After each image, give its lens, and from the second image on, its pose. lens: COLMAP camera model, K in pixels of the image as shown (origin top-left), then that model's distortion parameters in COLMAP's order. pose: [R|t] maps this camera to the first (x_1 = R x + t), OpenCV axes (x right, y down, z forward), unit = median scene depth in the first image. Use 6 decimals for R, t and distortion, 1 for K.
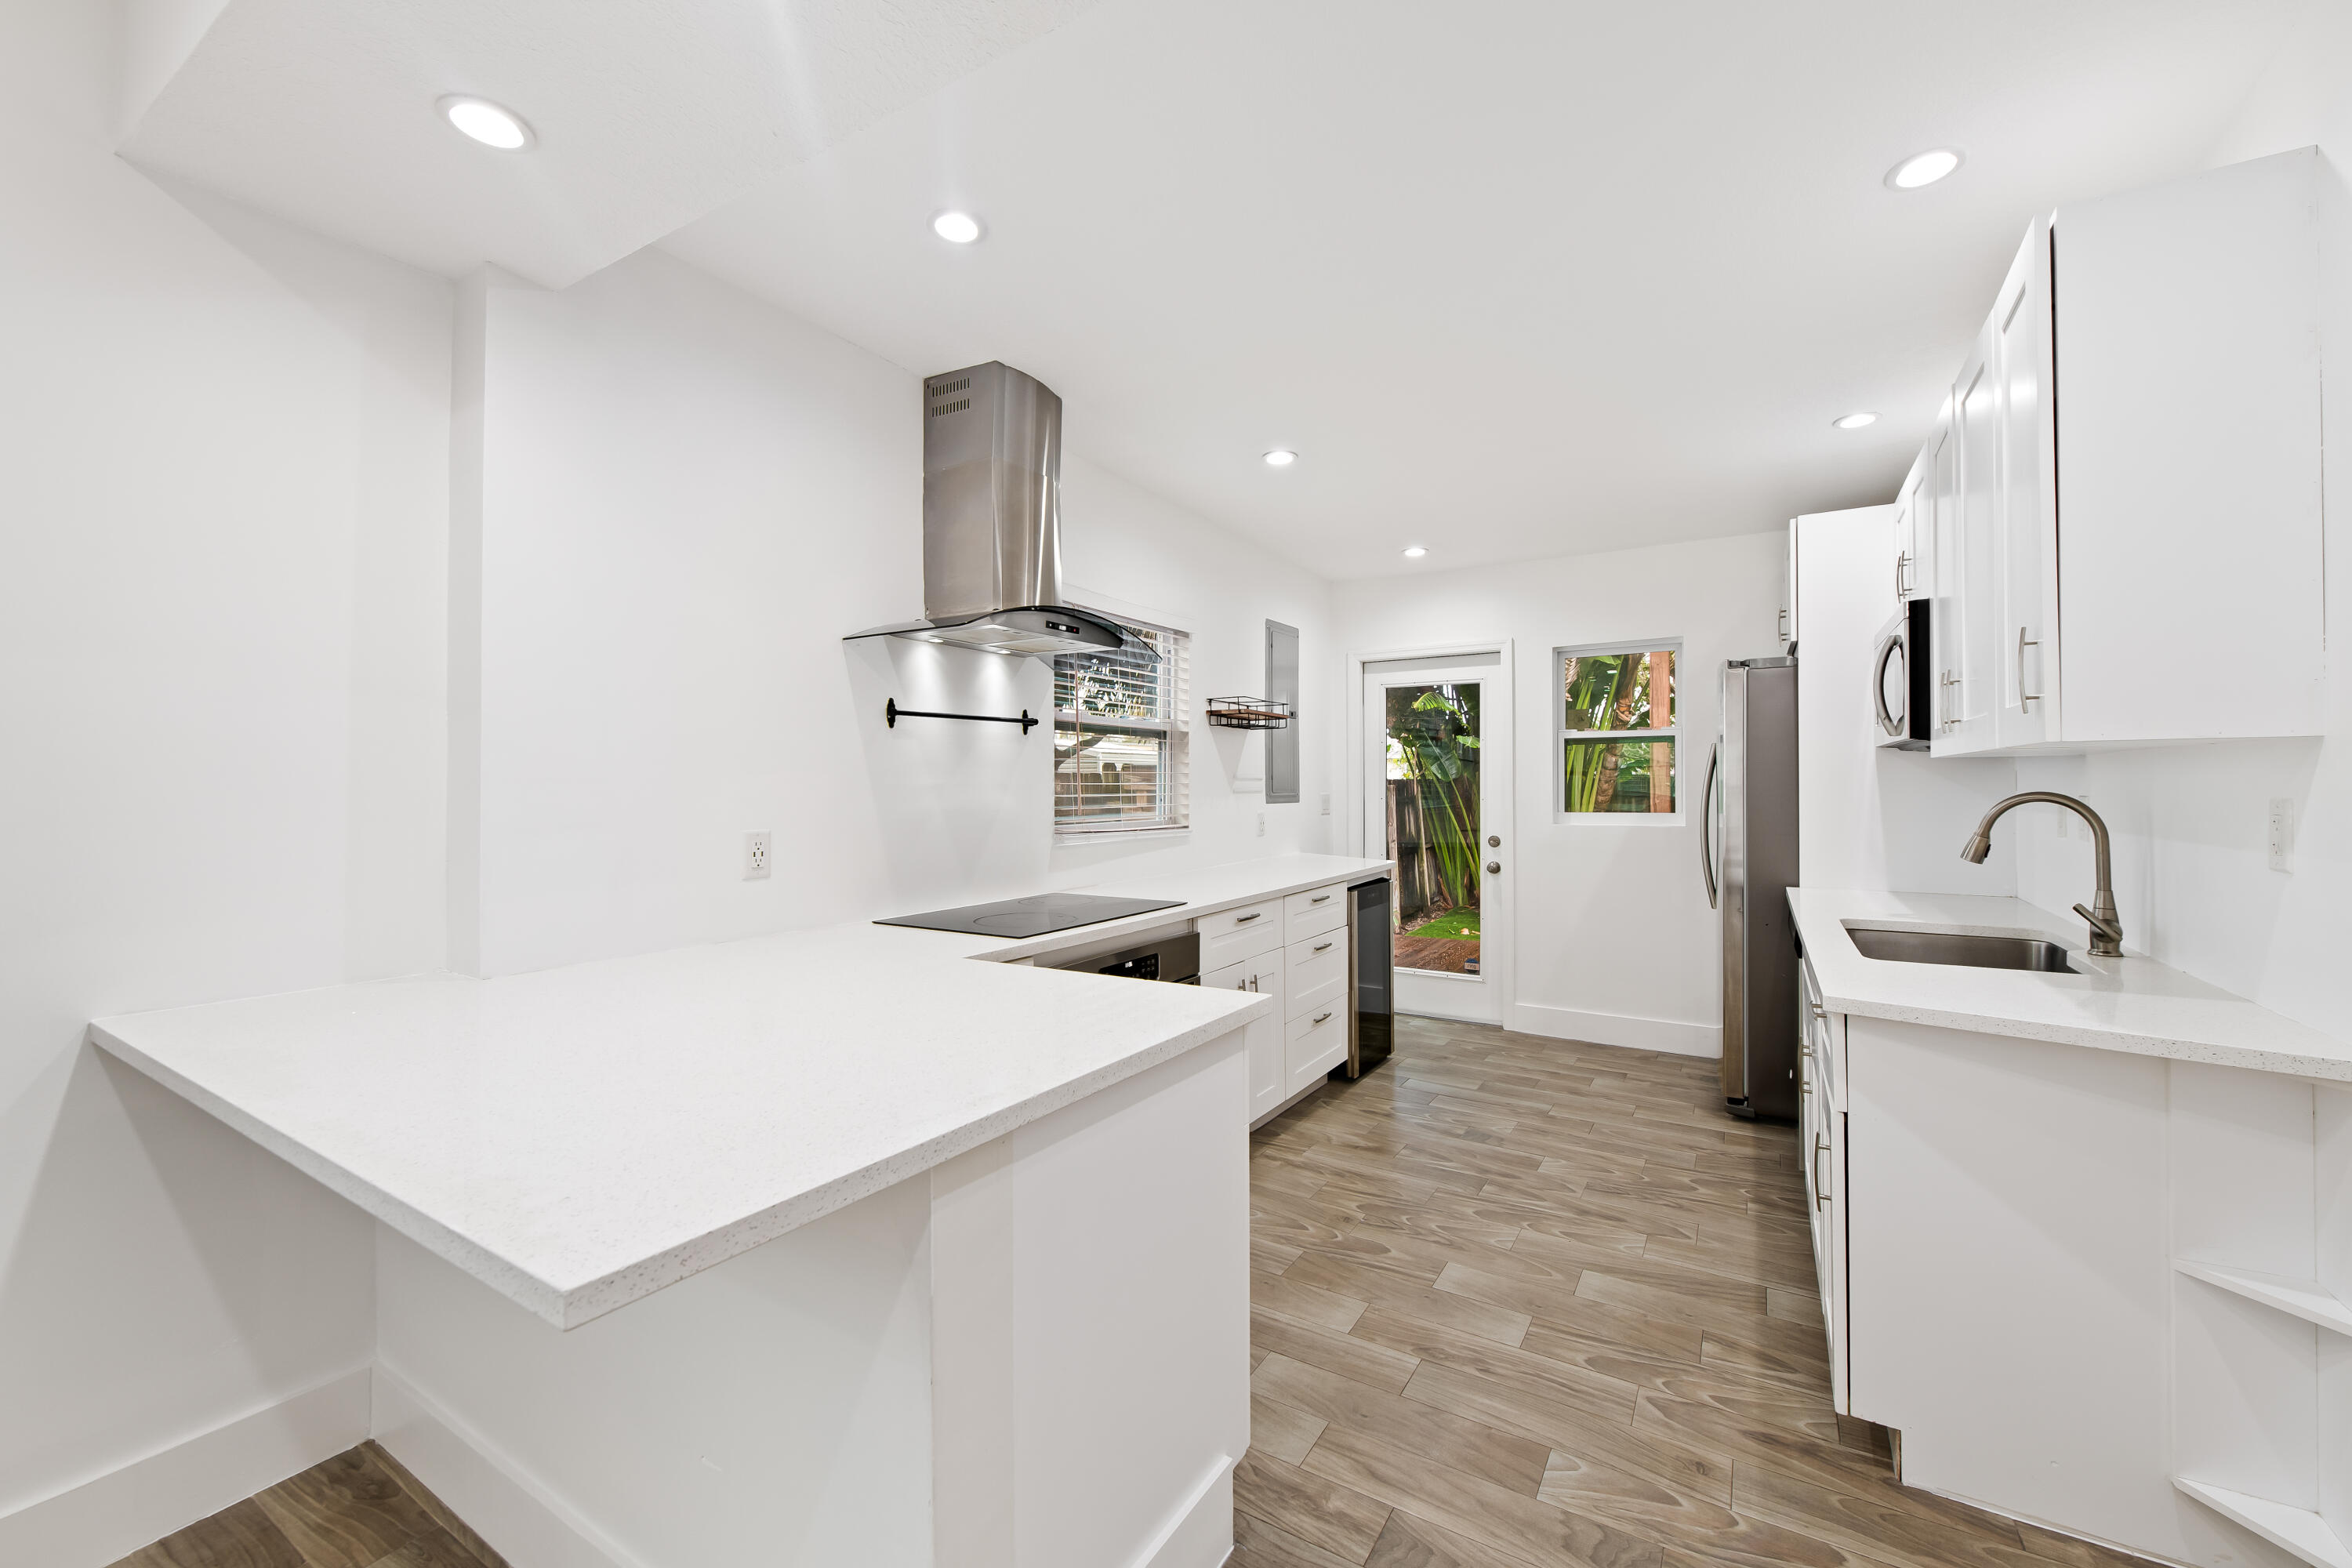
lens RADIAL K [[927.7, 0, 1188.4], [0, 927.7, 781.9], [0, 0, 1]] dist [0.002126, -0.003905]
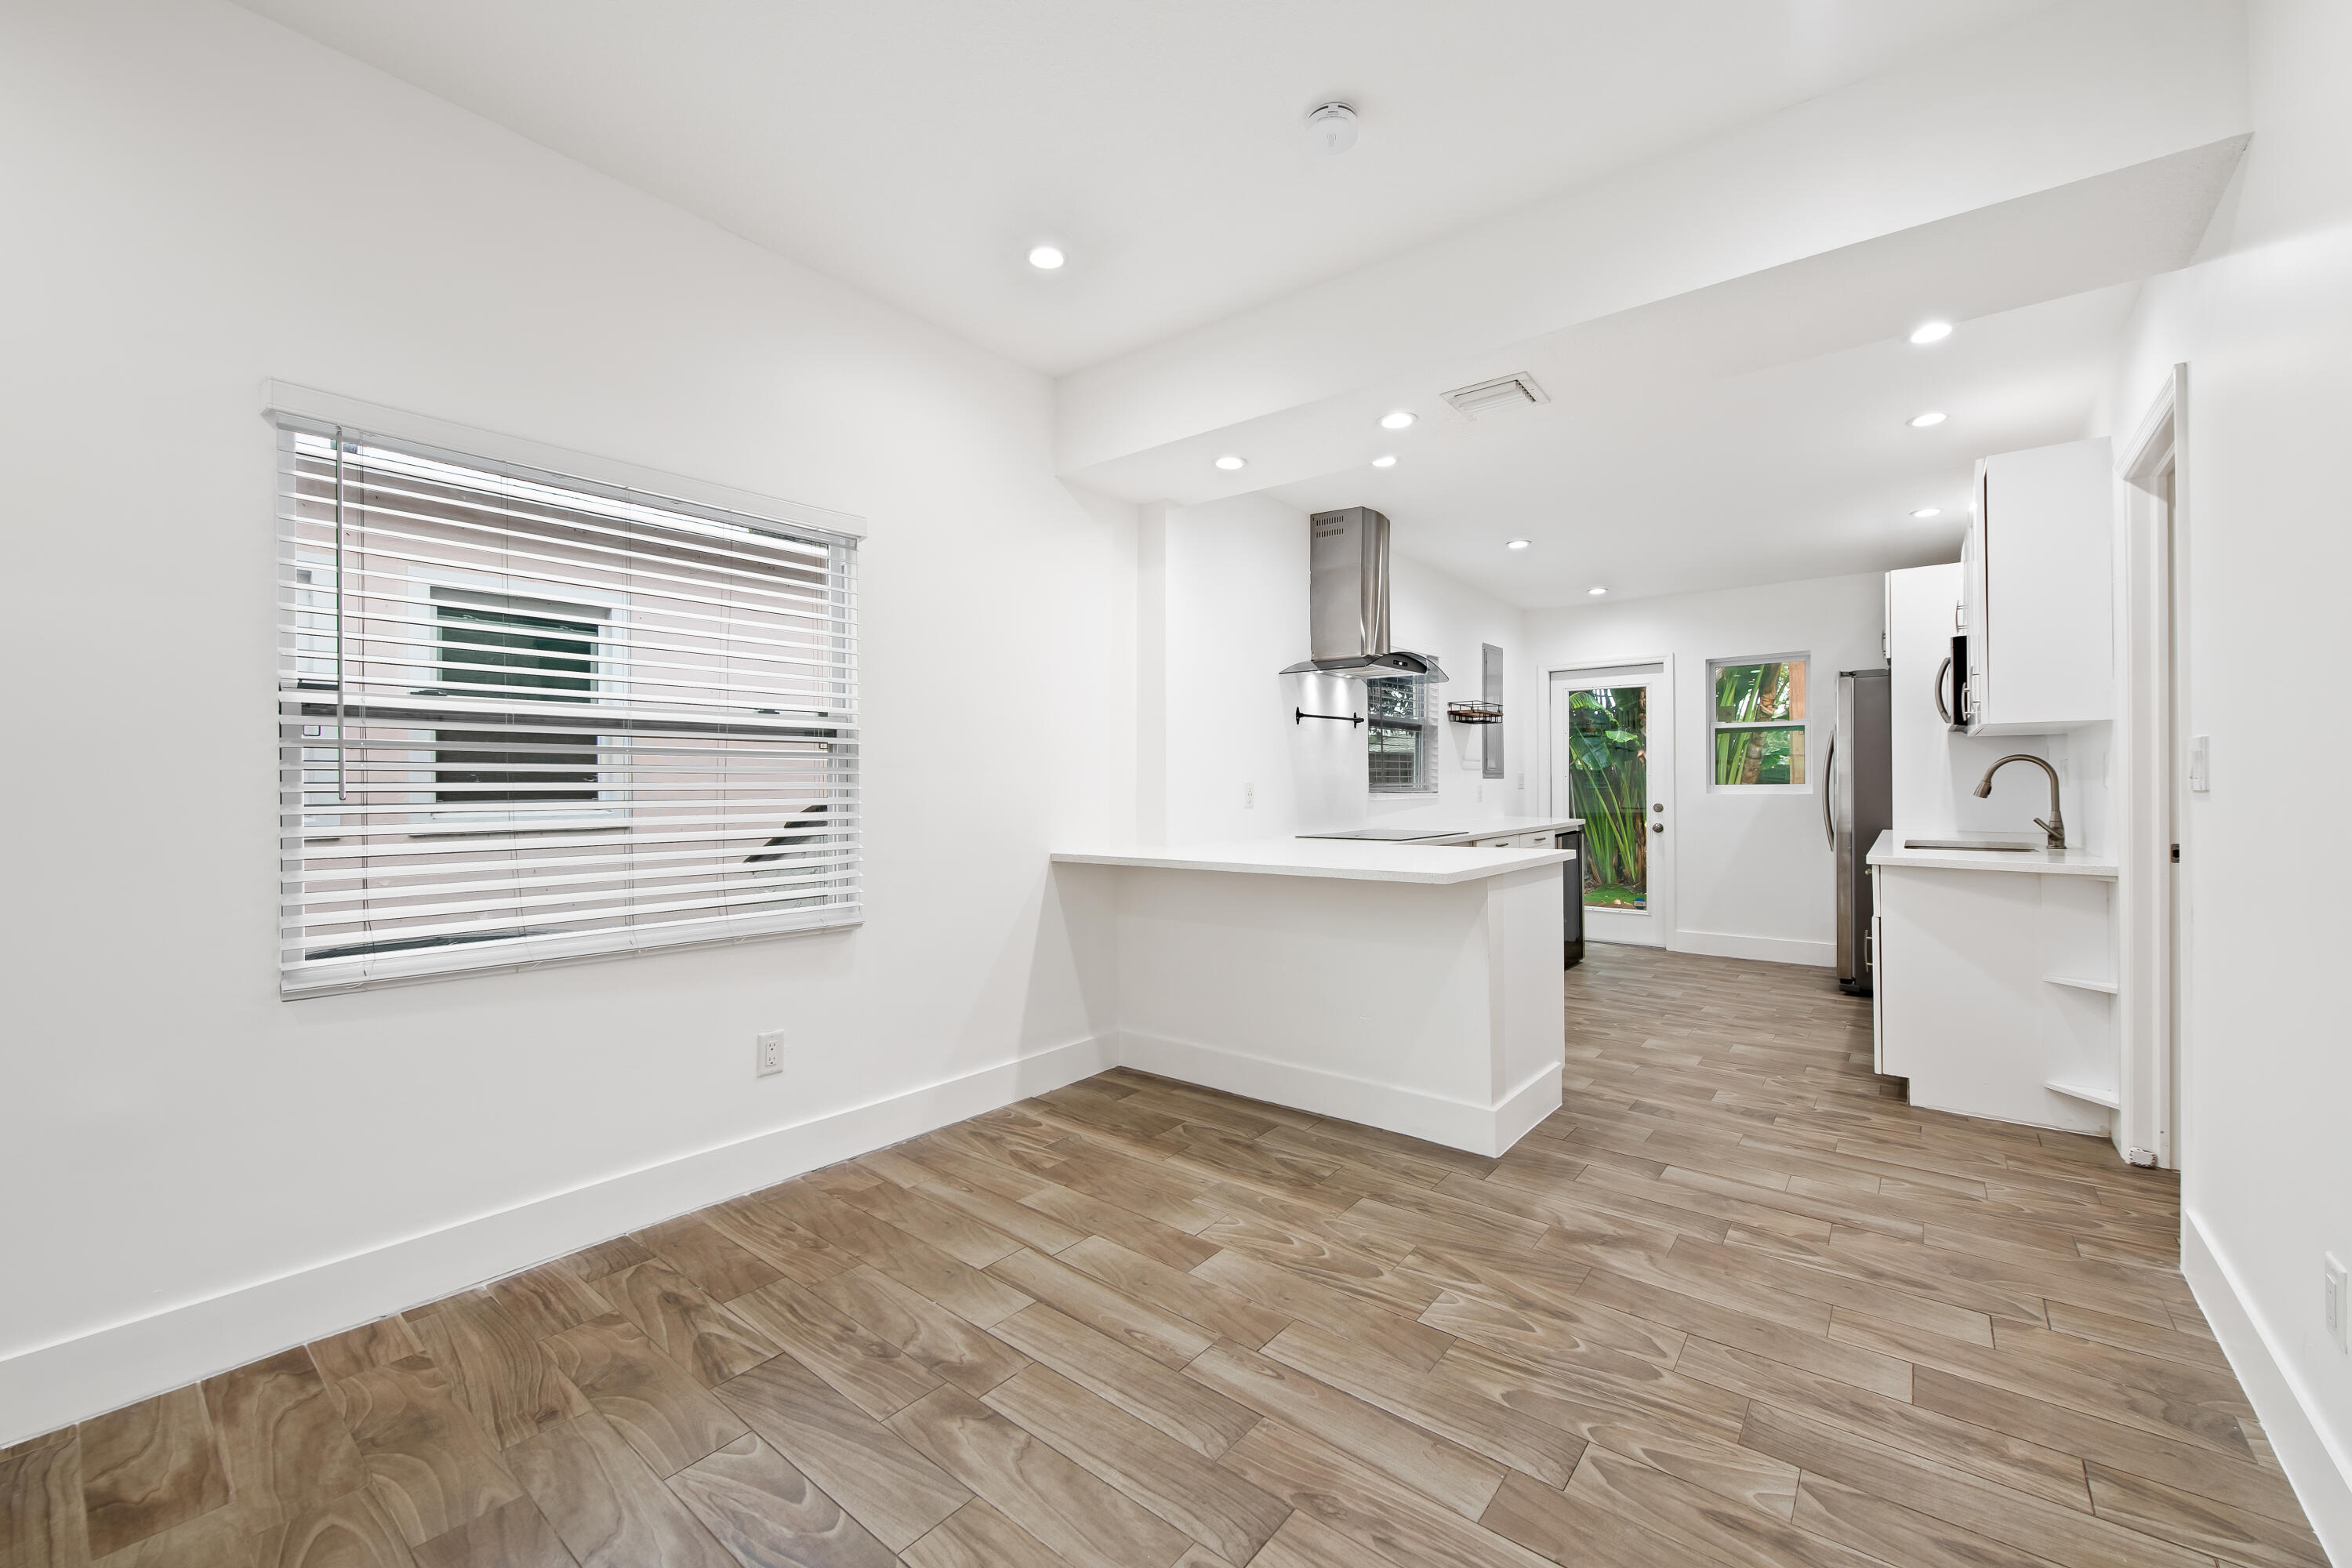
lens RADIAL K [[927.7, 0, 1186.8], [0, 927.7, 782.7], [0, 0, 1]] dist [0.002126, -0.003905]
pose [[0.992407, -0.002596, -0.122971, -0.269361], [0.002962, 0.999992, 0.002795, 0.036764], [0.122963, -0.003138, 0.992406, -0.606697]]
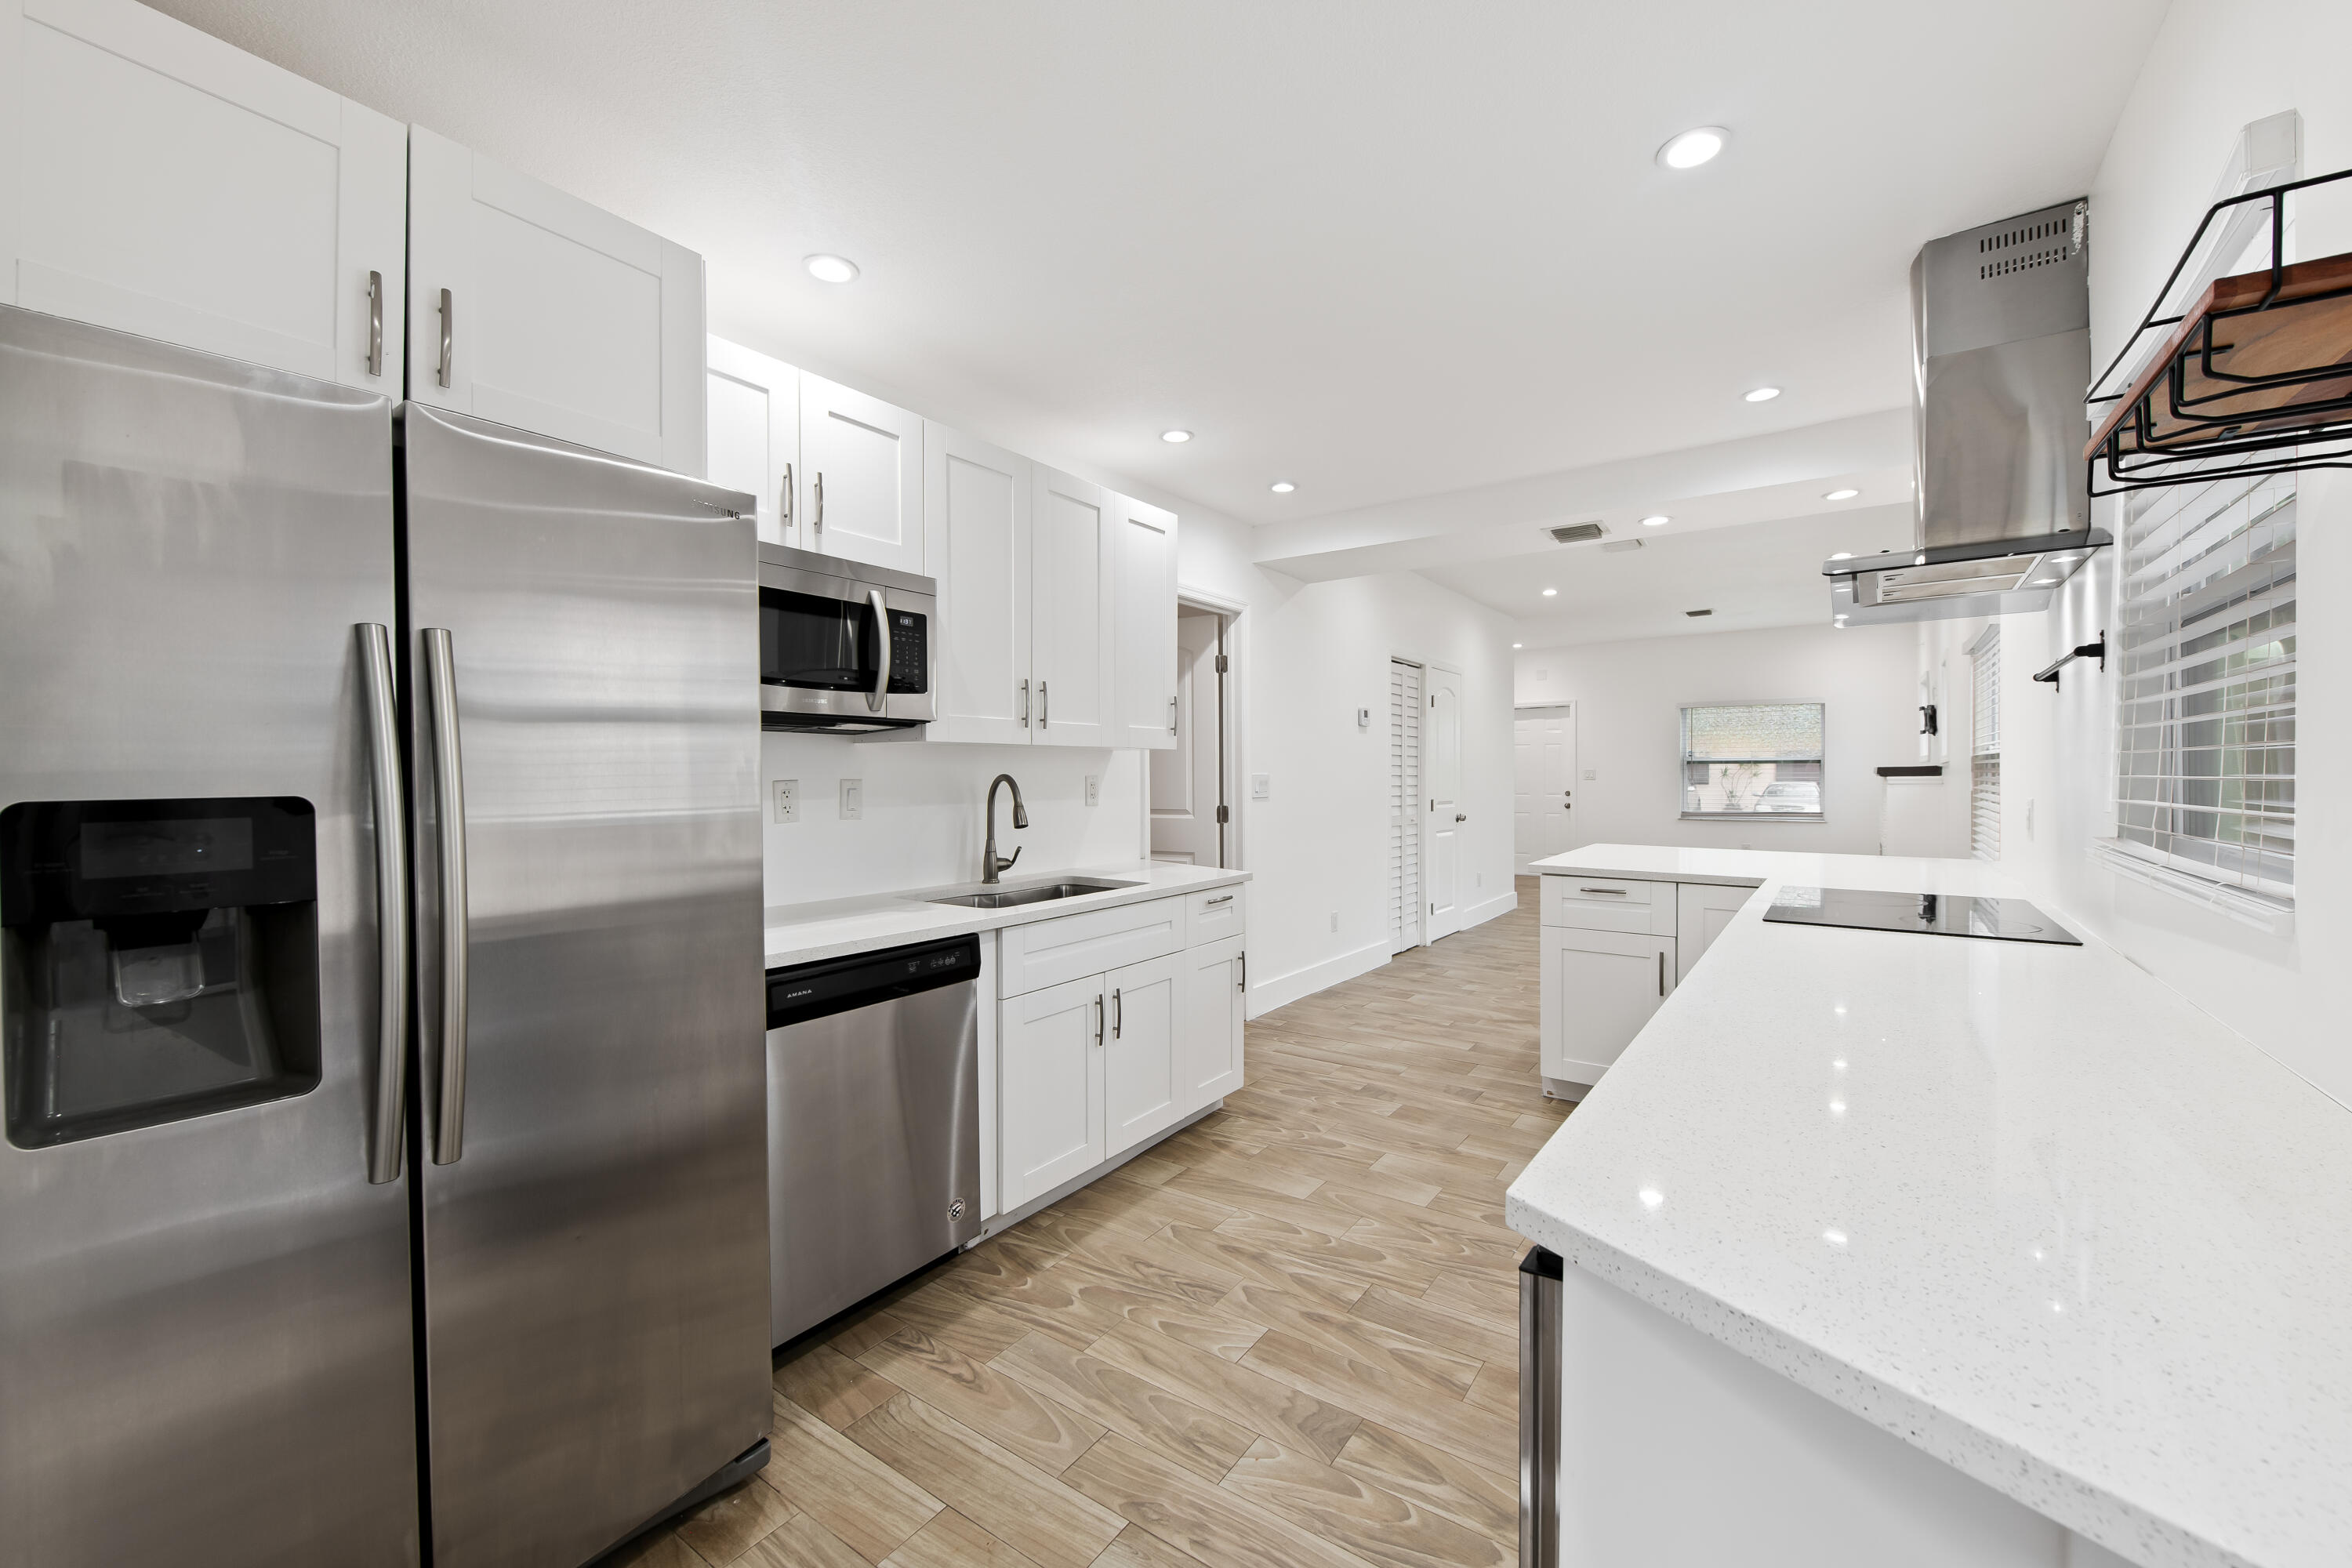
lens RADIAL K [[927.7, 0, 1189.0], [0, 927.7, 783.4], [0, 0, 1]] dist [0.002126, -0.003905]
pose [[-0.998026, 0.008592, 0.062215, 0.382096], [0.009002, 0.999940, 0.006317, 0.012622], [-0.062157, 0.006865, -0.998043, 1.652972]]
